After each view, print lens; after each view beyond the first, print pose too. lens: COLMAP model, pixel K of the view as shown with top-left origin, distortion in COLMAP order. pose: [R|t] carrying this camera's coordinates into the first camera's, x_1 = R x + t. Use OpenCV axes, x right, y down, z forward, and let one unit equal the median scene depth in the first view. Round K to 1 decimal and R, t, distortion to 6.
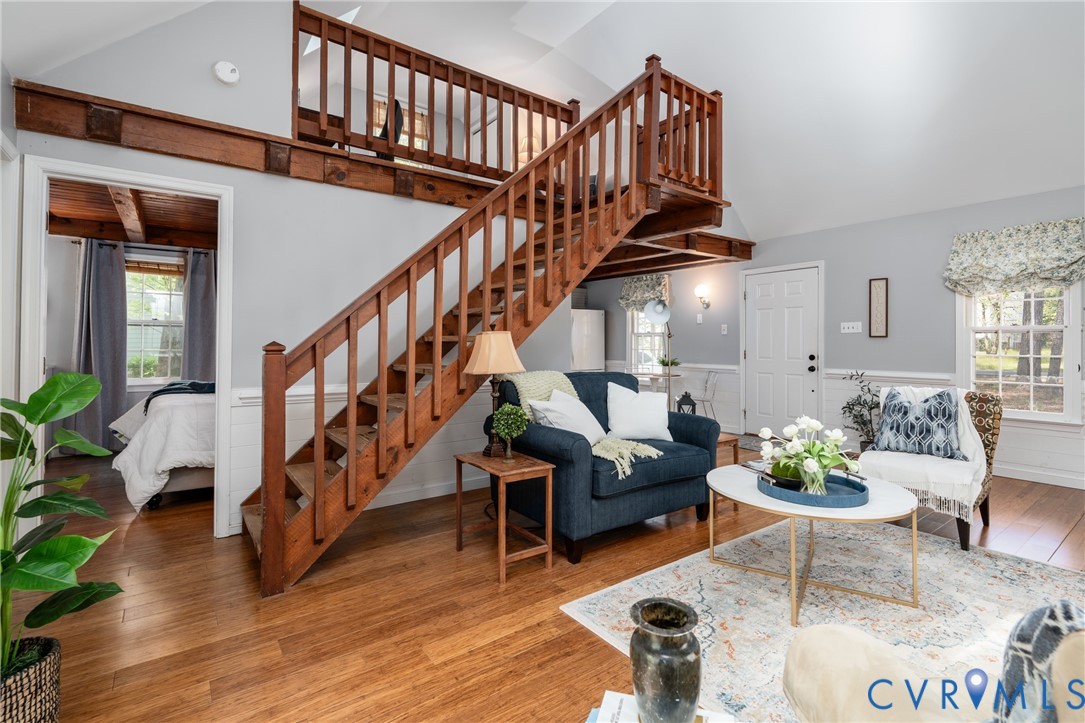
lens RADIAL K [[505.5, 0, 556.7], [0, 505.5, 336.6], [0, 0, 1]] dist [-0.002249, -0.000324]
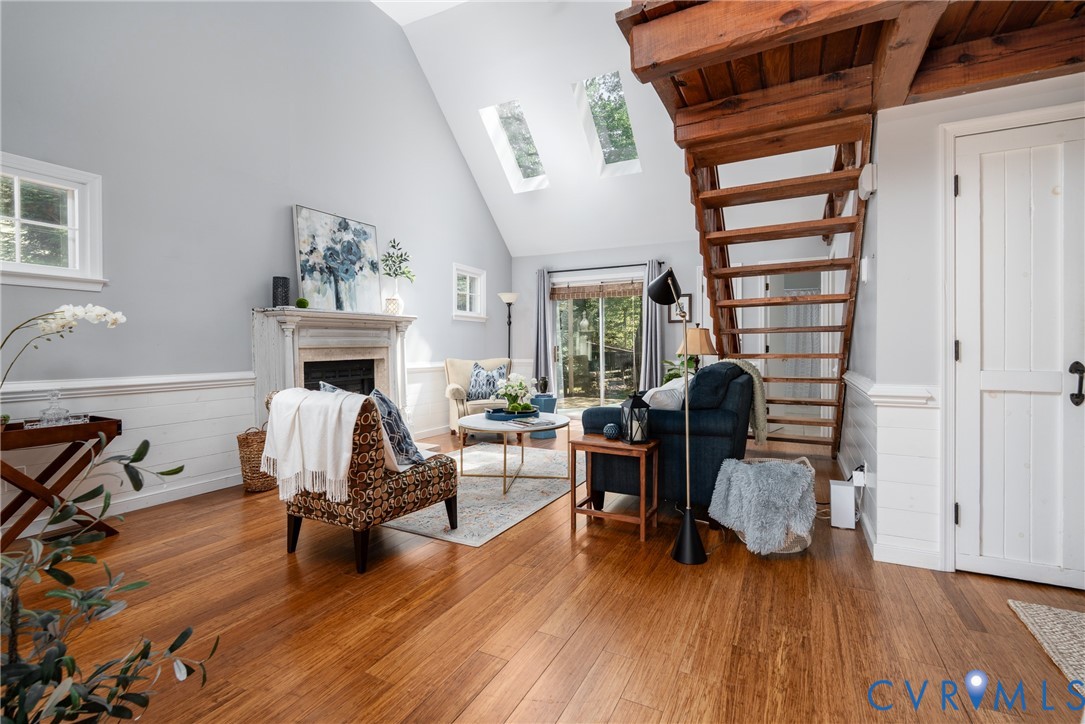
lens RADIAL K [[485.8, 0, 543.5], [0, 485.8, 355.3], [0, 0, 1]] dist [-0.001886, -0.000336]
pose [[-0.907039, 0.005153, -0.421015, 0.827682], [0.005165, 0.999986, 0.001112, 0.060864], [0.421015, -0.001166, -0.907053, 1.917546]]
